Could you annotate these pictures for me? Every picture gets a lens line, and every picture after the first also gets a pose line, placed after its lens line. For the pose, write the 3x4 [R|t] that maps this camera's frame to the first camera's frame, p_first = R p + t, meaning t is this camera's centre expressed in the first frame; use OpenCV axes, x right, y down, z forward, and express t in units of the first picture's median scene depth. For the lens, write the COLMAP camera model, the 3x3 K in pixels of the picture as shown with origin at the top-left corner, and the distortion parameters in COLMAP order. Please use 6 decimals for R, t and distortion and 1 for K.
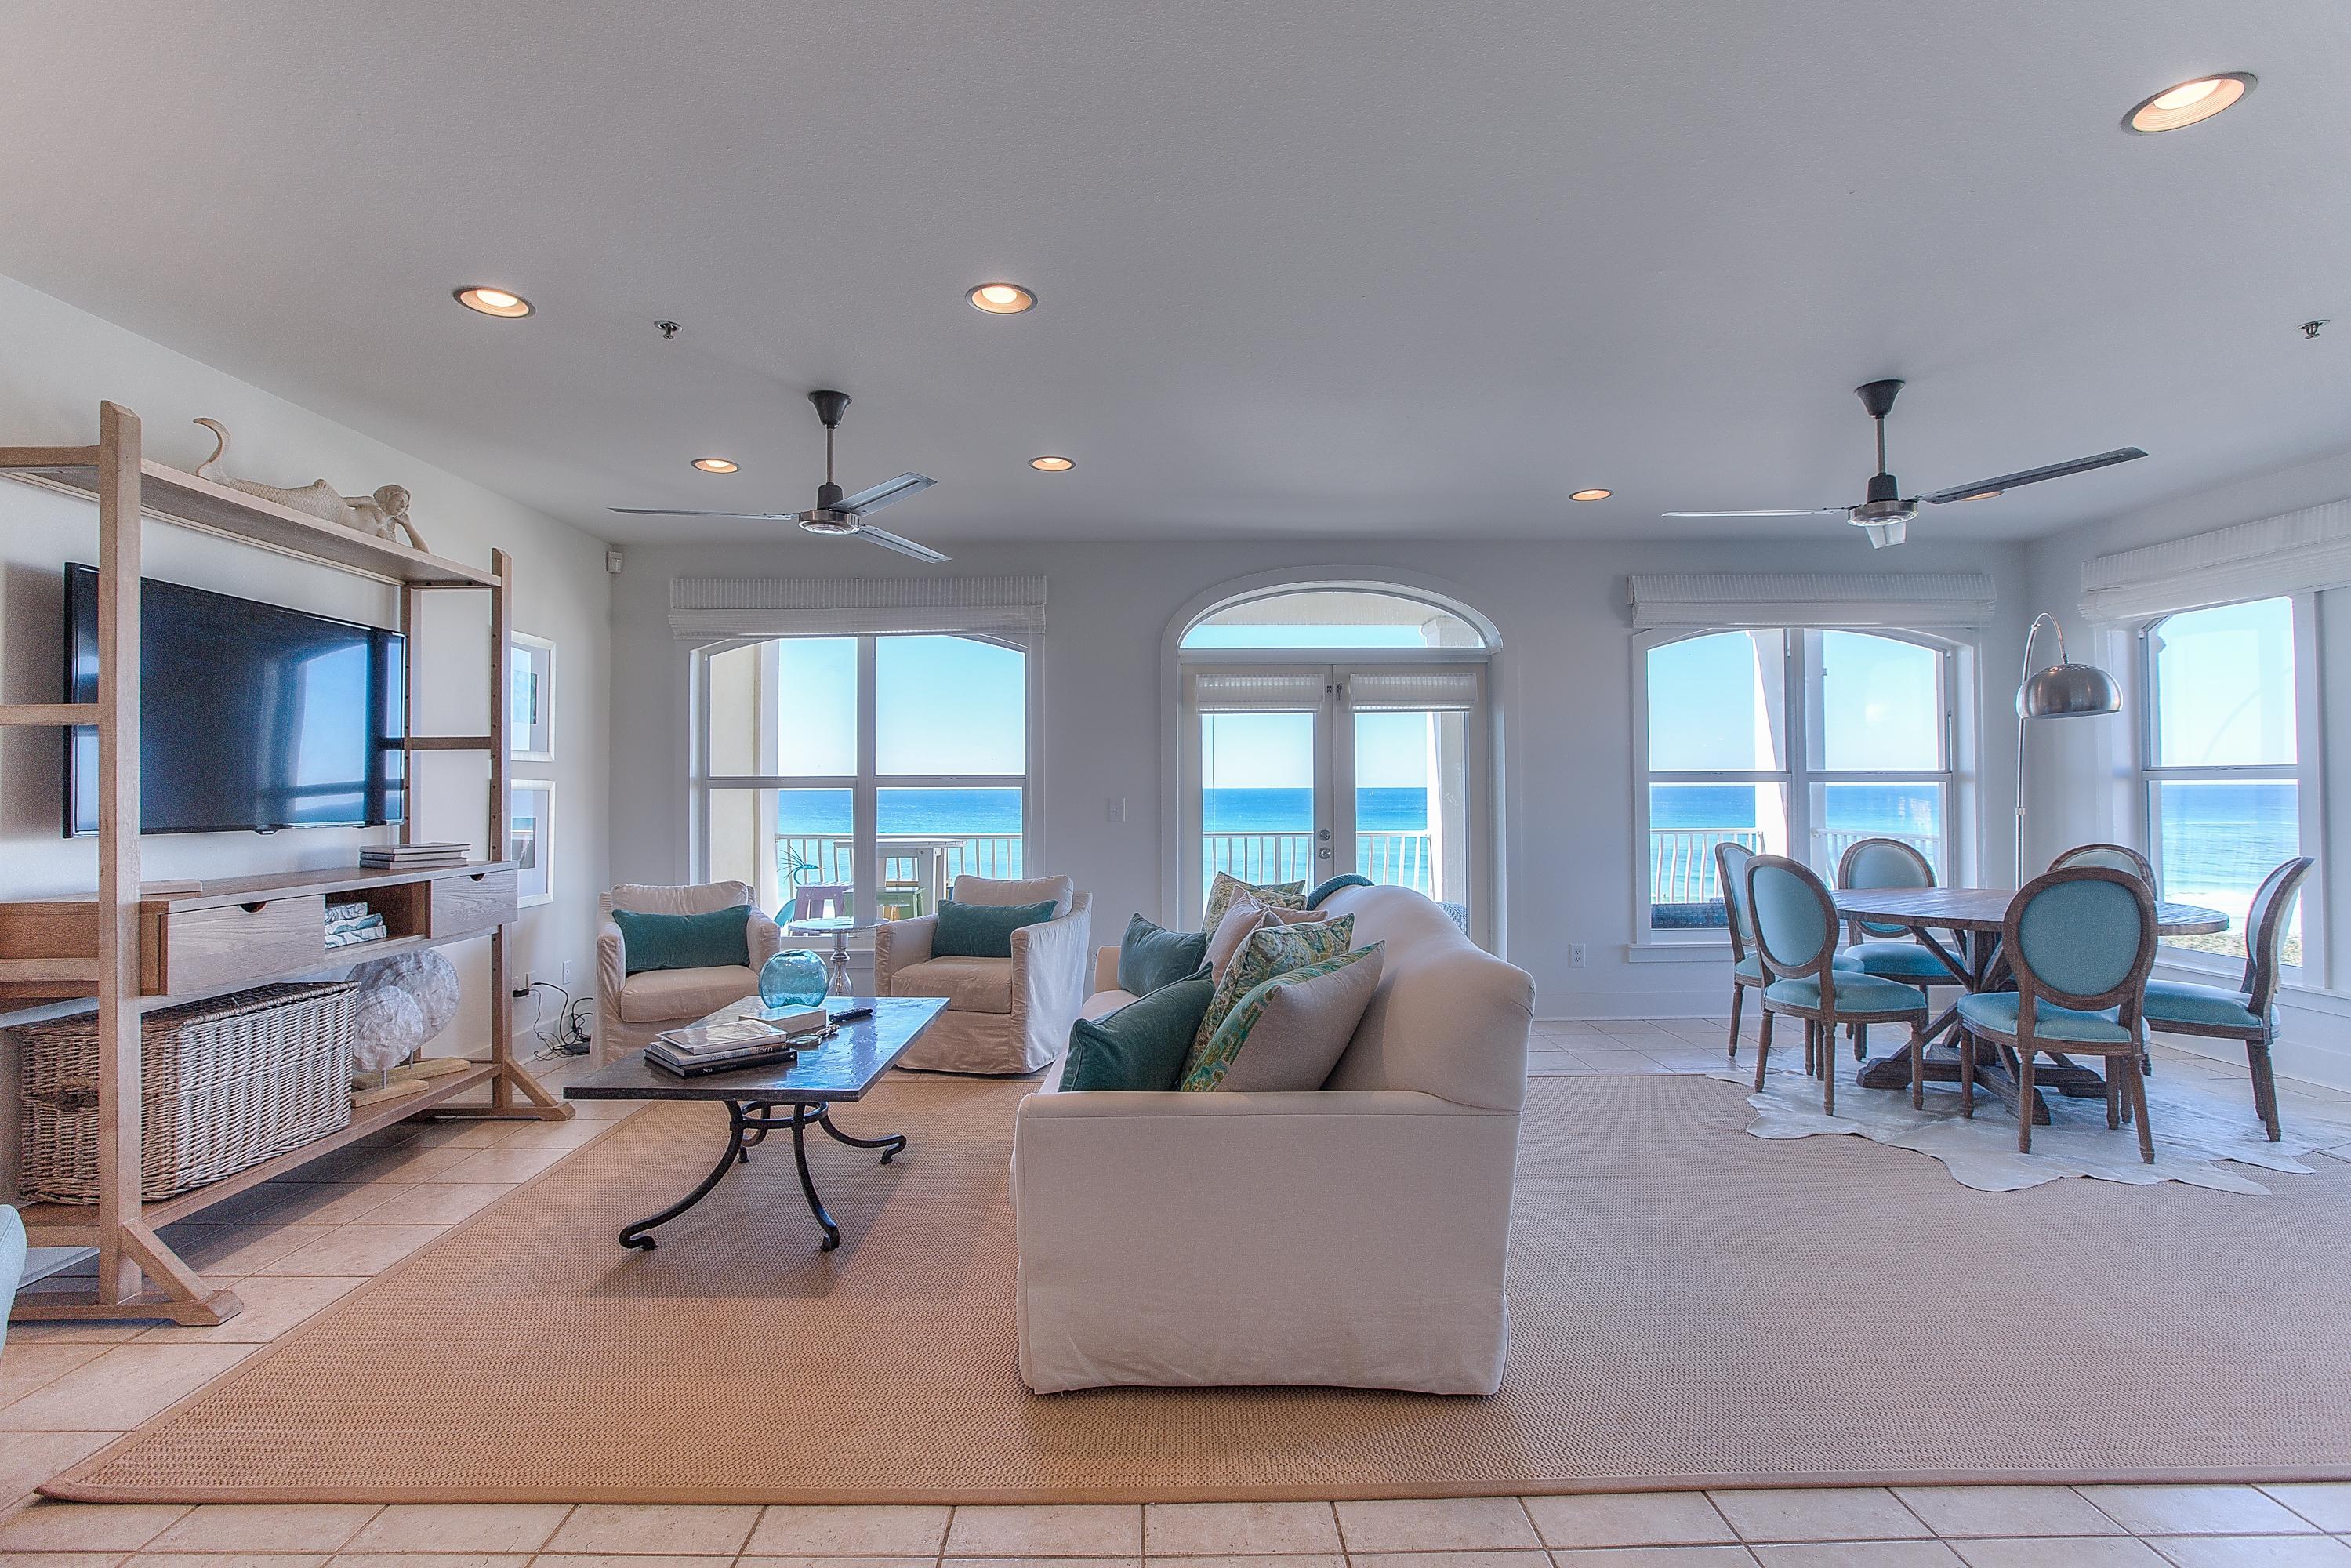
lens RADIAL K [[1077.7, 0, 1161.5], [0, 1077.7, 769.2], [0, 0, 1]] dist [-0.045306, 0.018017]
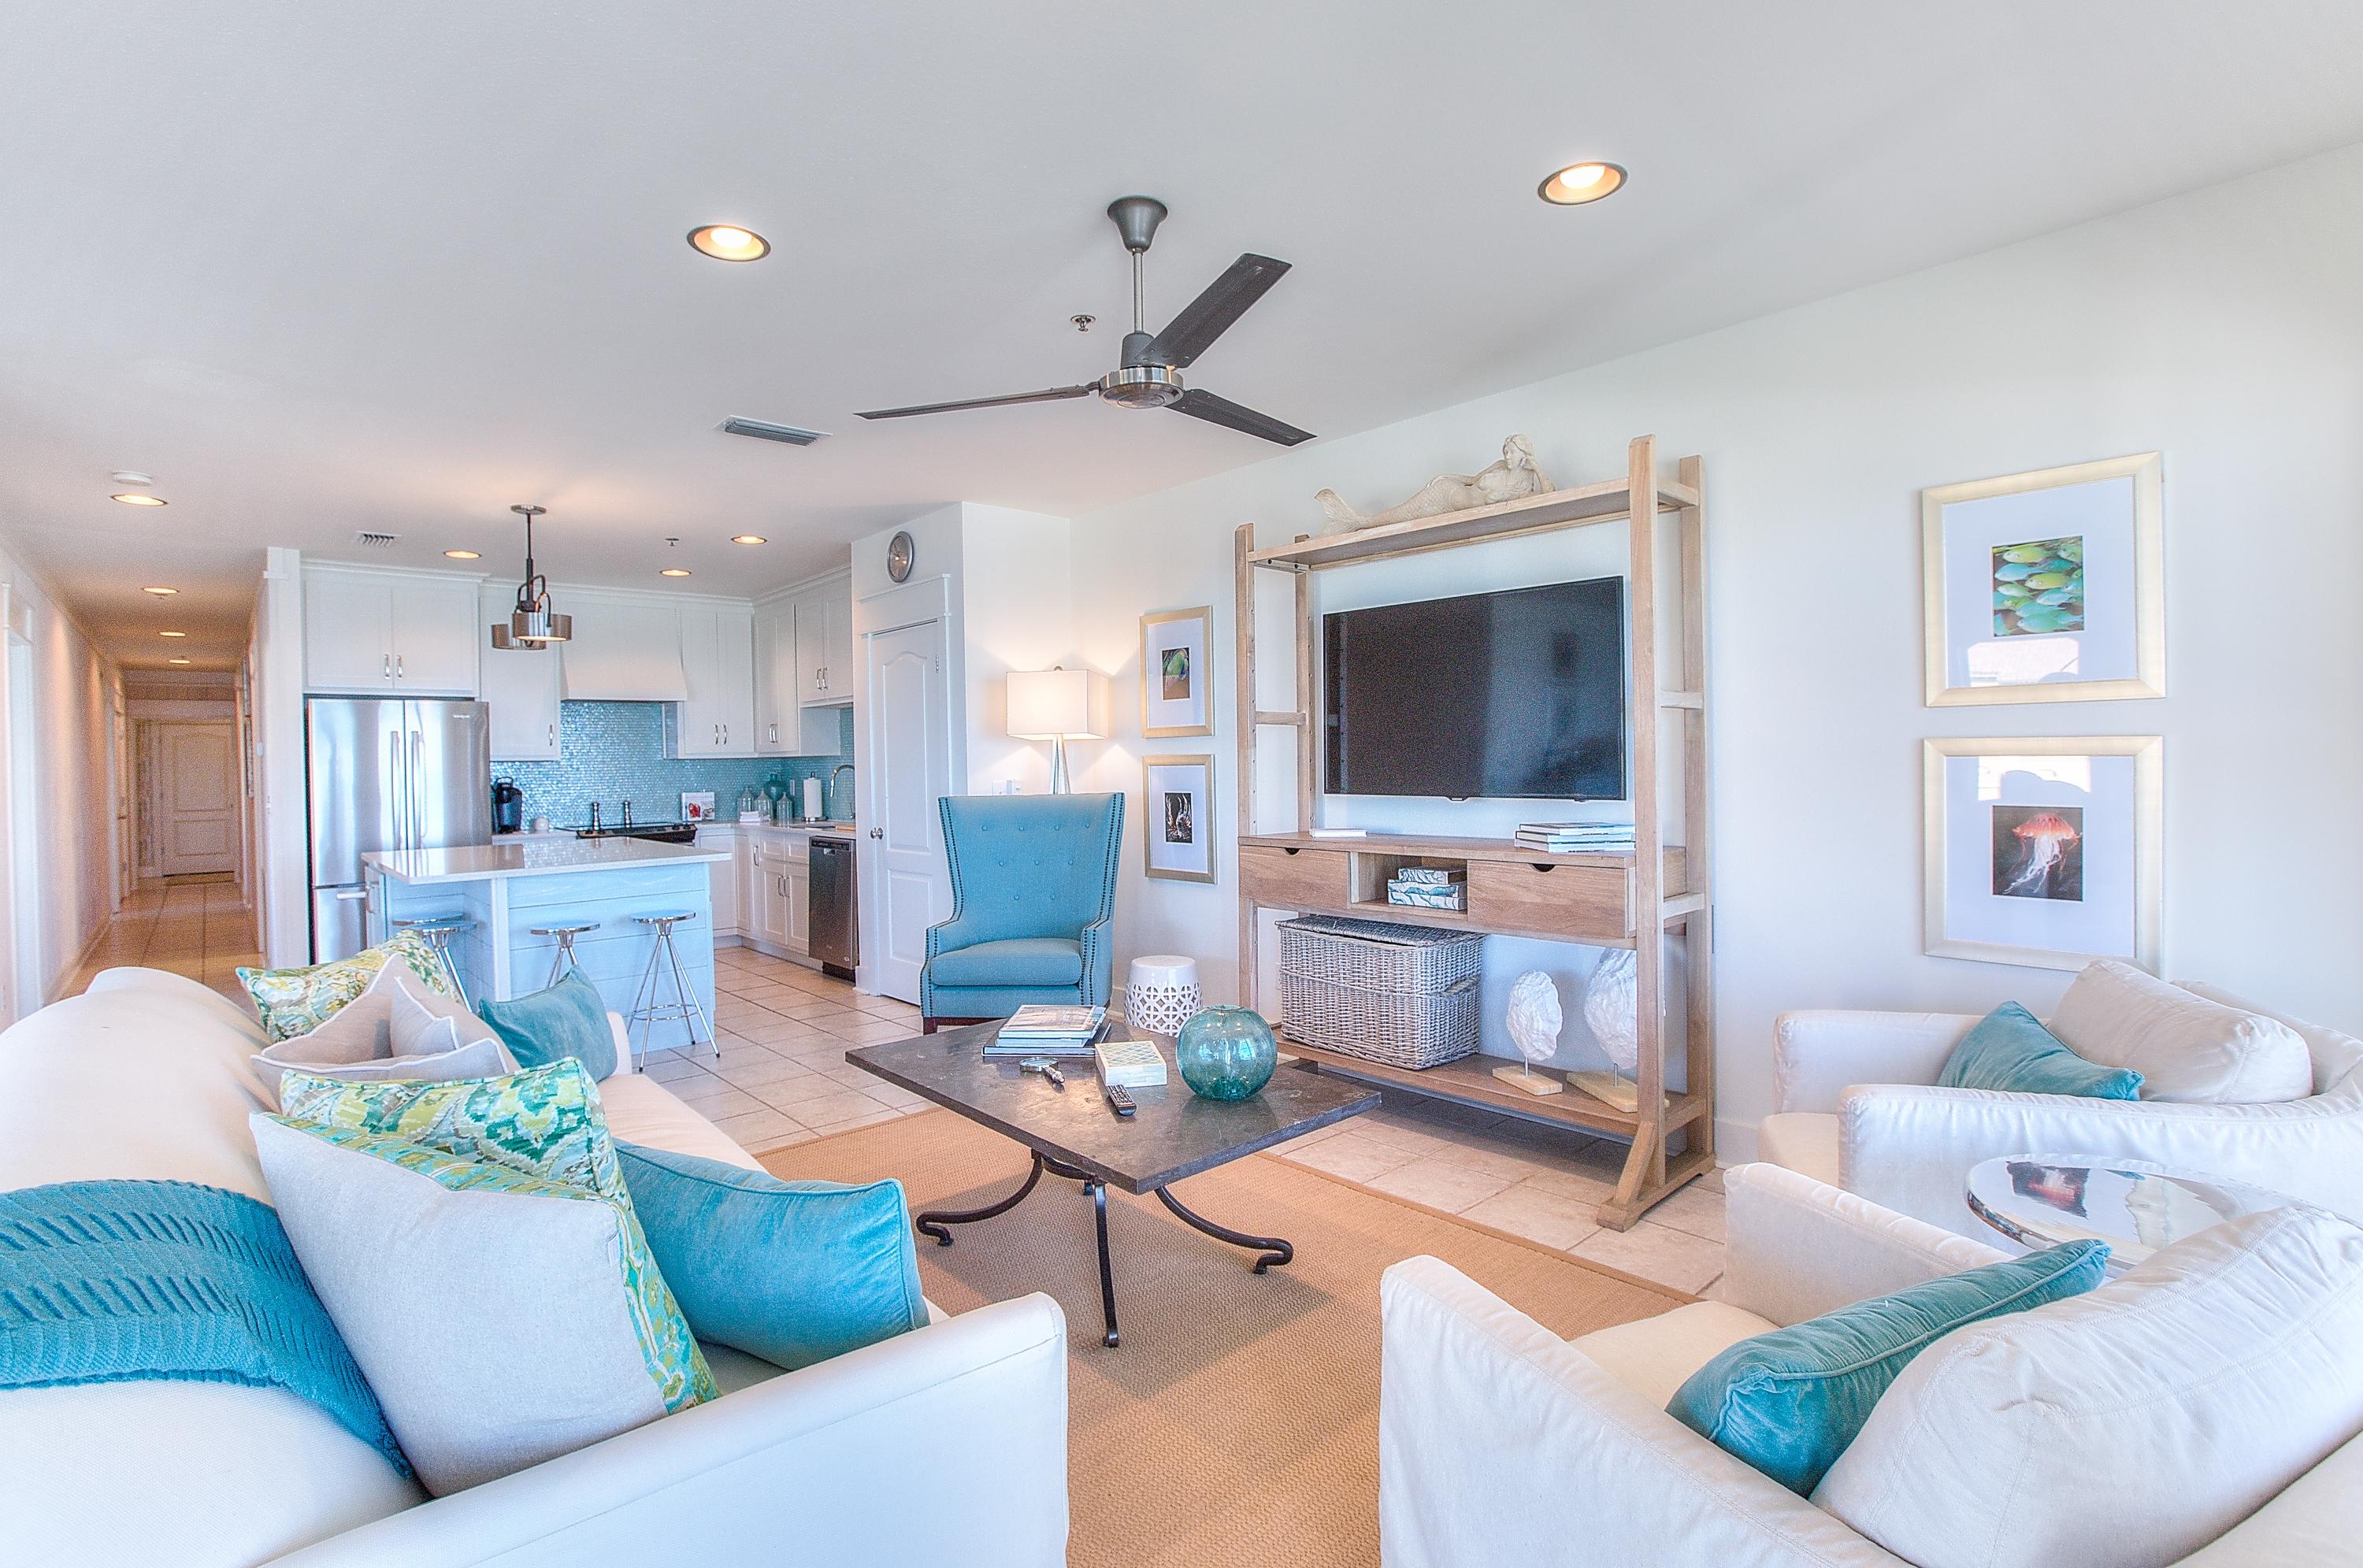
lens RADIAL K [[1091.3, 0, 1179.3], [0, 1091.3, 775.5], [0, 0, 1]] dist [-0.036361, 0.006053]
pose [[-0.748458, 0.027618, -0.662606, 0.128298], [0.032618, 0.999456, 0.004814, 0.015999], [0.662379, -0.018010, -0.748952, 1.430203]]
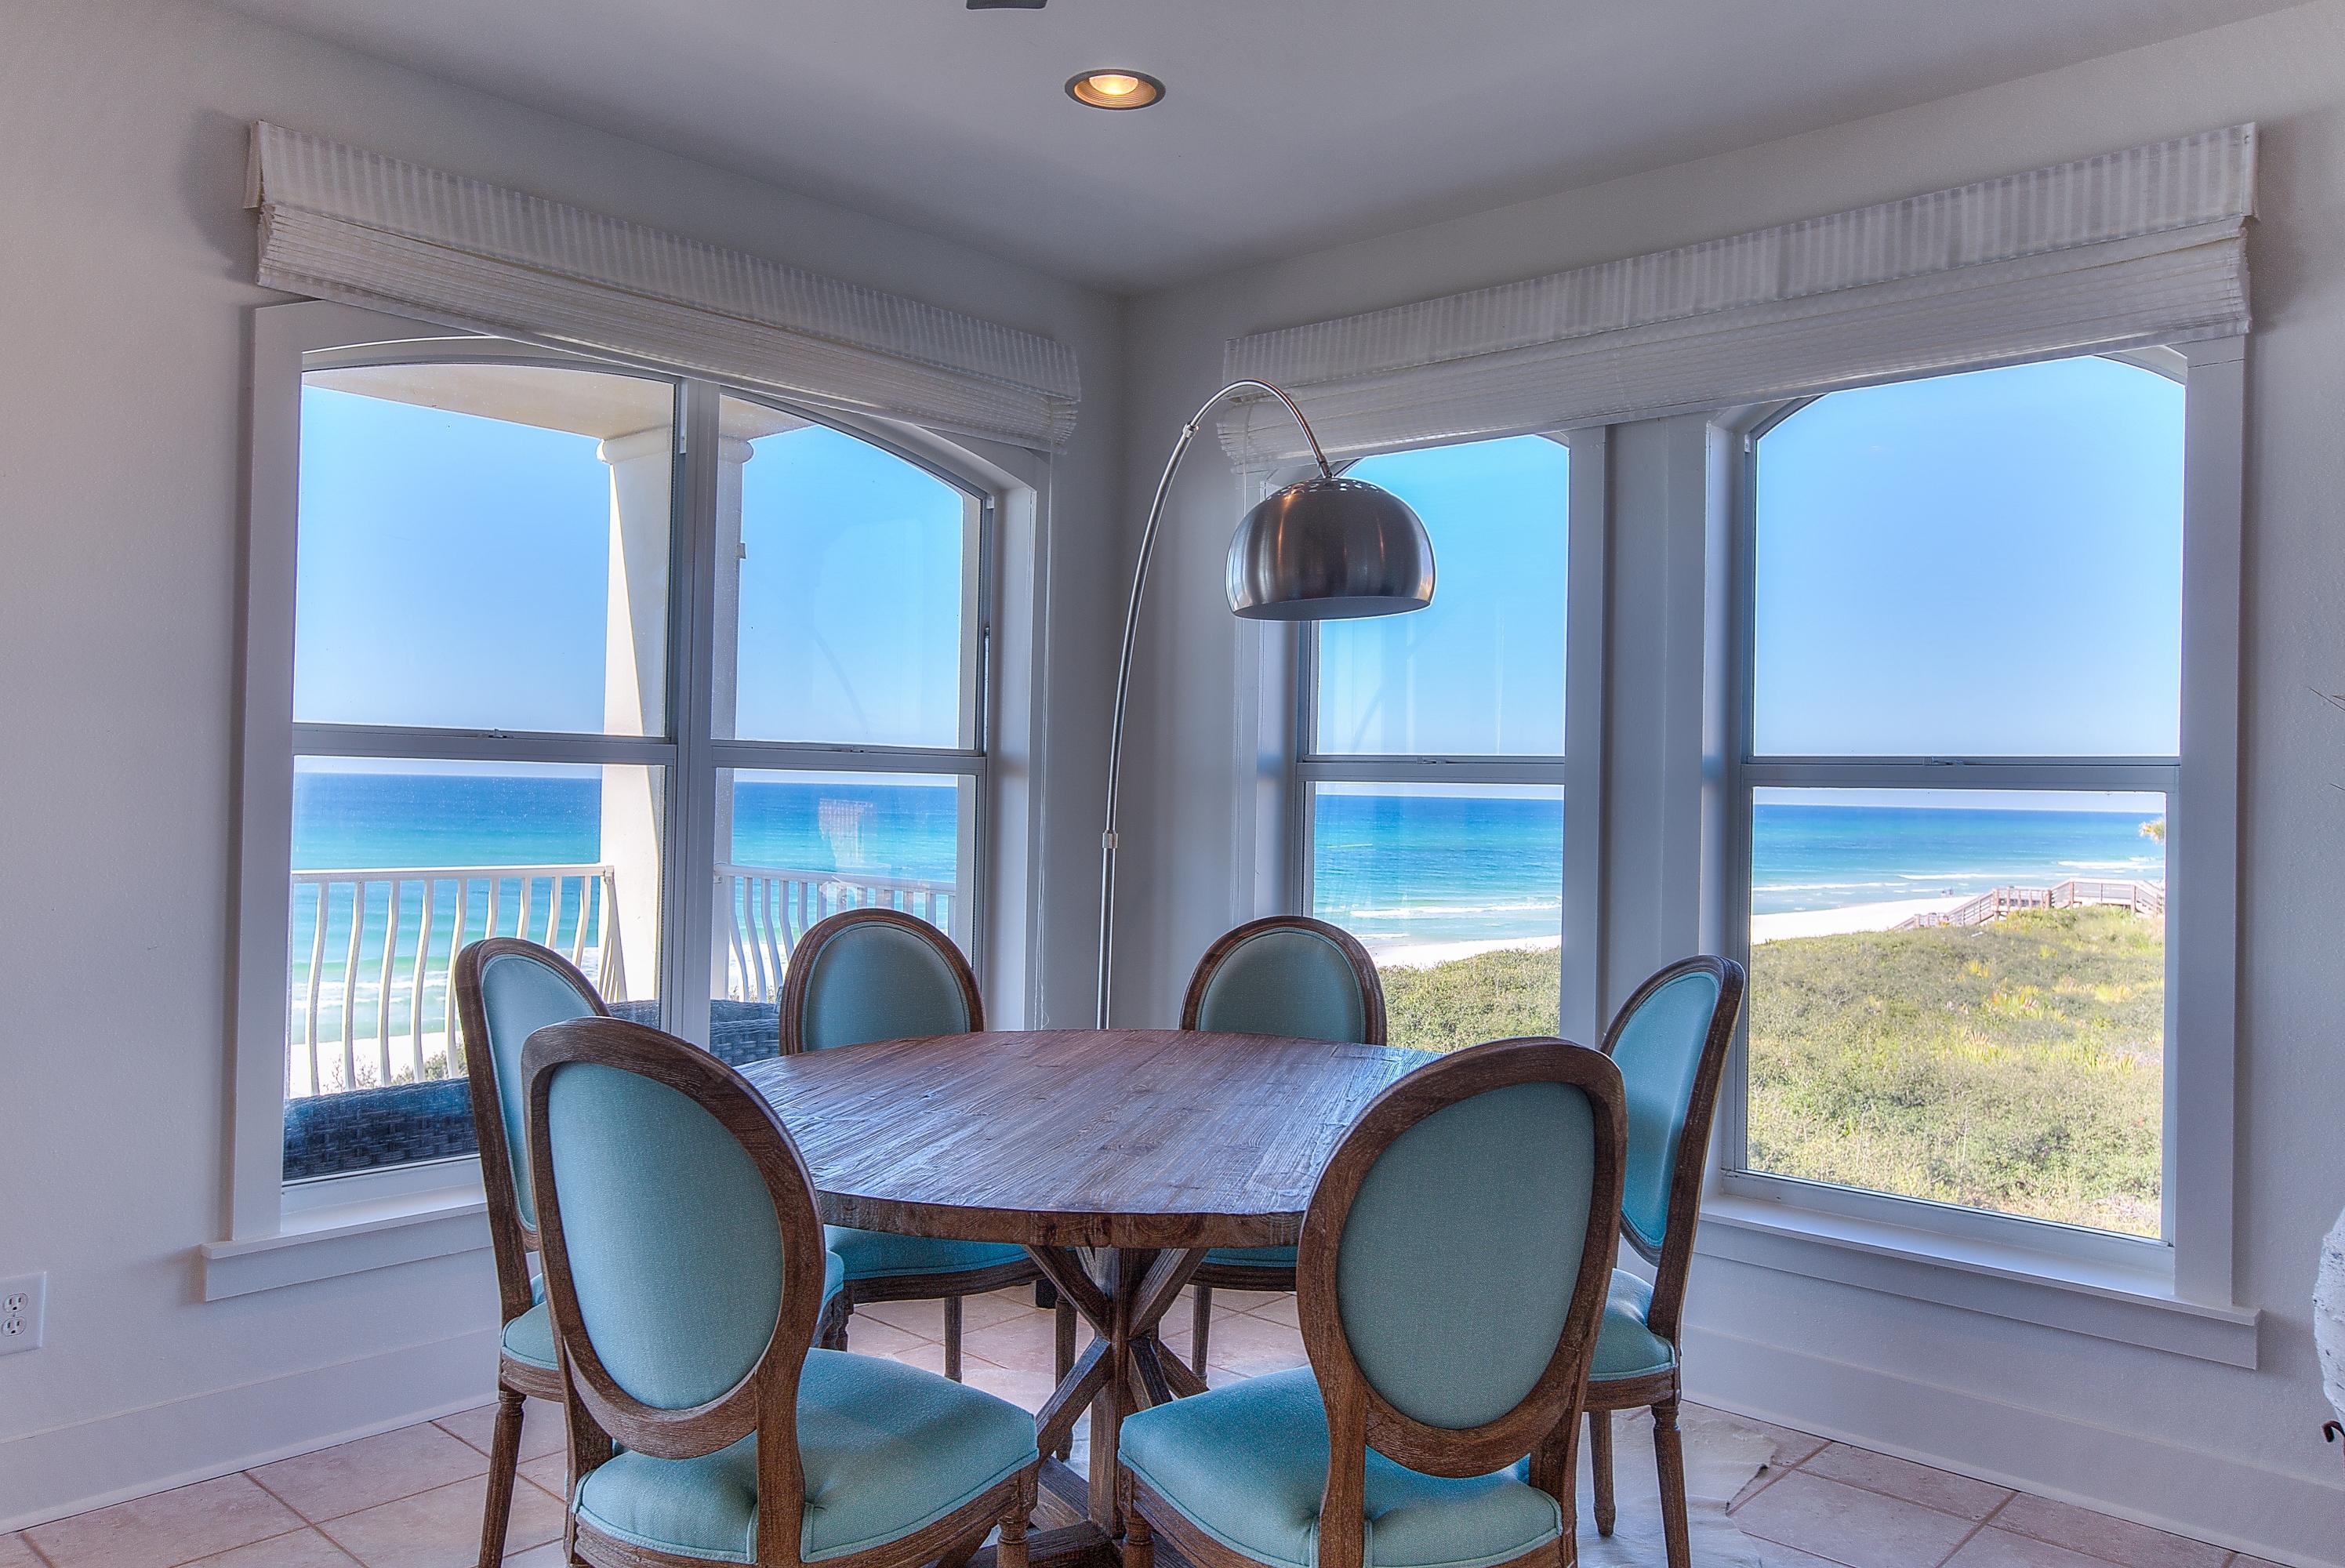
lens RADIAL K [[1690.0, 0, 1160.2], [0, 1690.0, 772.1], [0, 0, 1]] dist [-0.044182, 0.076174]
pose [[0.681114, 0.025104, 0.731746, 0.381386], [-0.036466, 0.999335, -0.000342, 0.012549], [-0.731268, -0.026451, 0.681577, 0.655309]]
